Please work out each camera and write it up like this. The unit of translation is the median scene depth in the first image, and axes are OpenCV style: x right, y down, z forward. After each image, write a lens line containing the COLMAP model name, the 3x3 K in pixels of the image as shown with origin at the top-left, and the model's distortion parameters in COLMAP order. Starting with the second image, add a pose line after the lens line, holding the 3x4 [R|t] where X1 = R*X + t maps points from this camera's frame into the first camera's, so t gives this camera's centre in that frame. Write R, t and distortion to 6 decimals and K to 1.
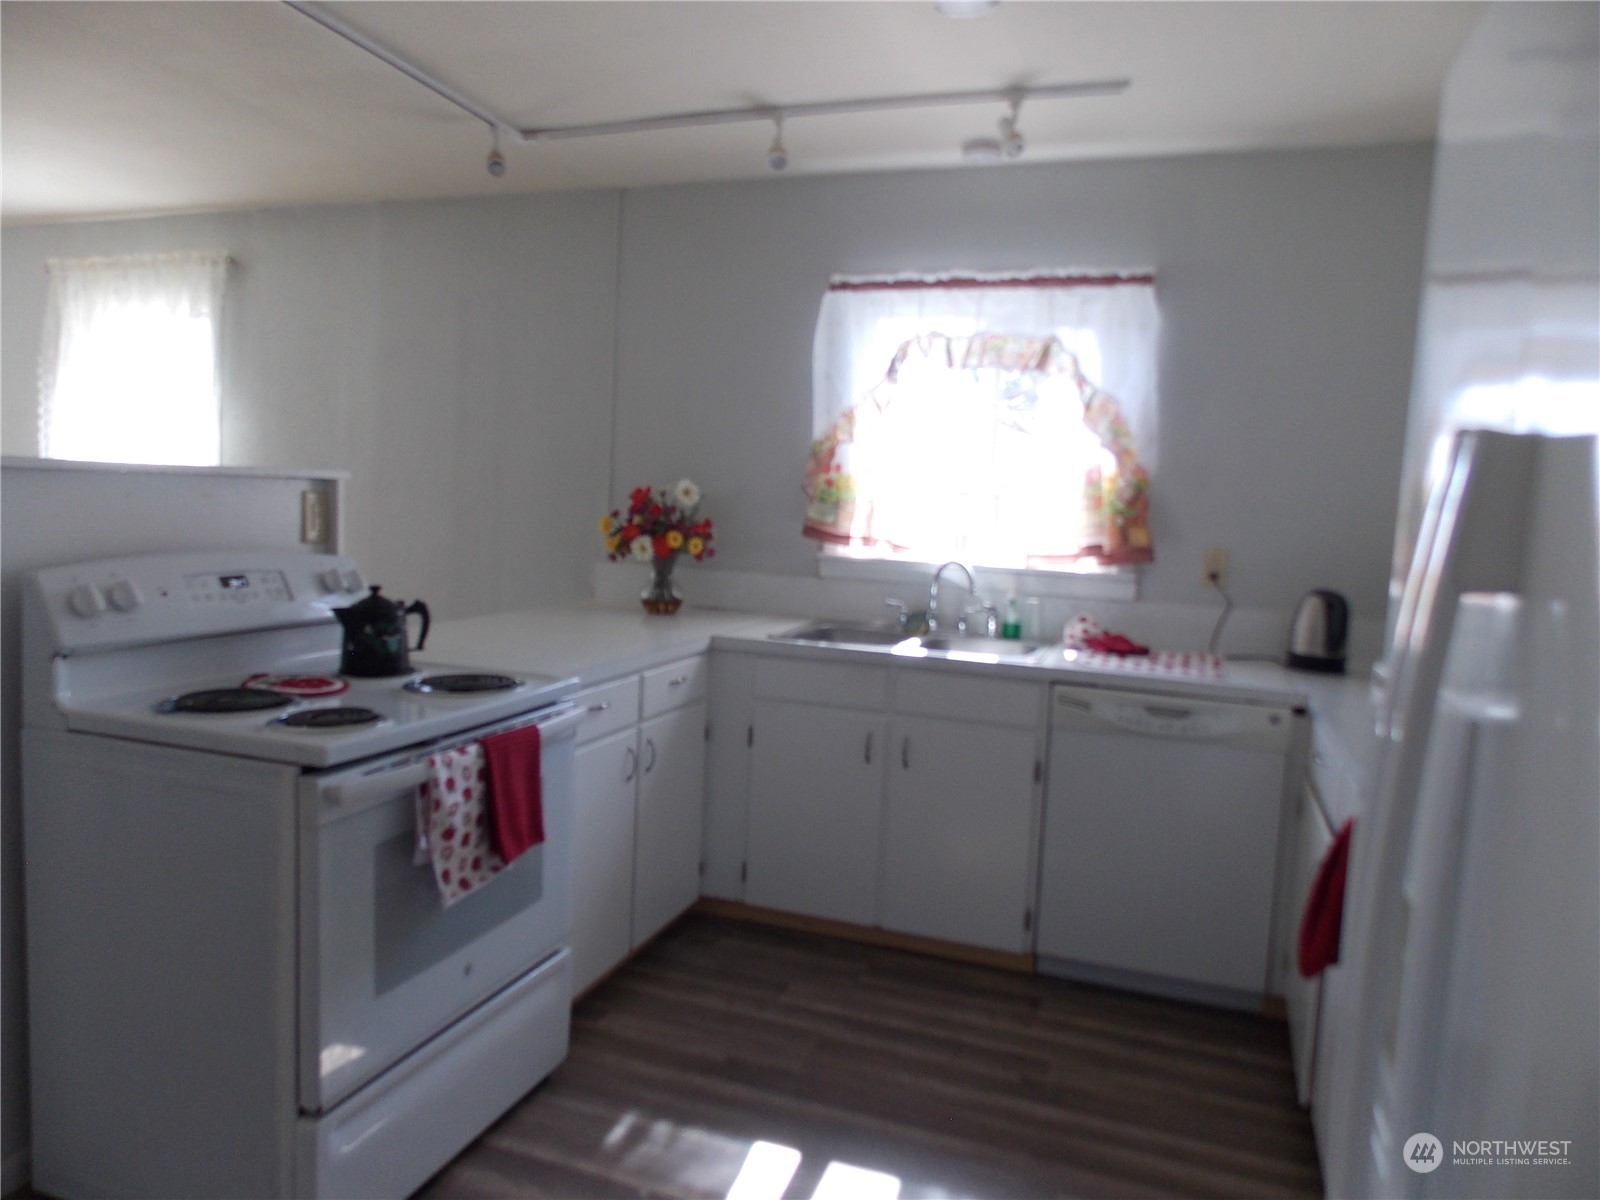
lens RADIAL K [[1062.3, 0, 804.0], [0, 1062.3, 587.2], [0, 0, 1]] dist [0.017620, -0.015985]
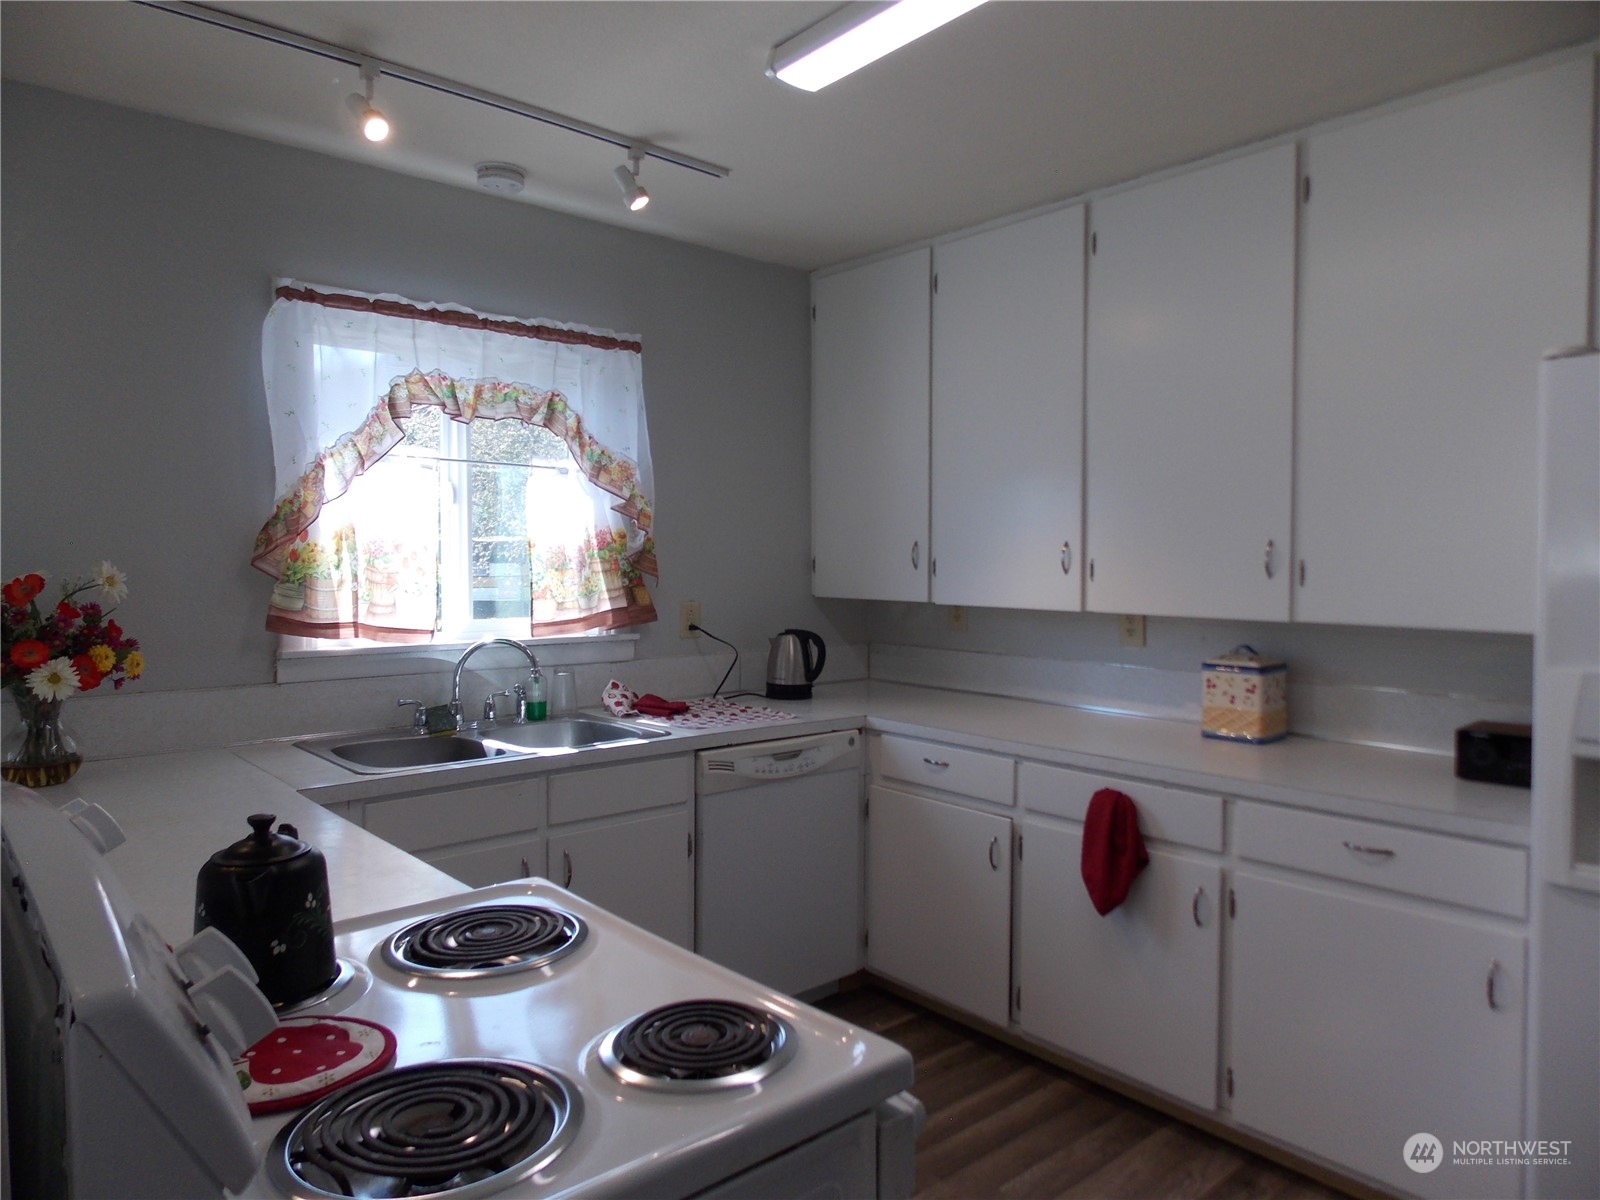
lens RADIAL K [[1062.3, 0, 804.0], [0, 1062.3, 587.2], [0, 0, 1]] dist [0.017620, -0.015985]
pose [[0.489758, -0.070477, 0.869005, -0.490509], [0.094183, 0.995171, 0.027630, -0.069344], [-0.866757, 0.068313, 0.494031, 0.357420]]
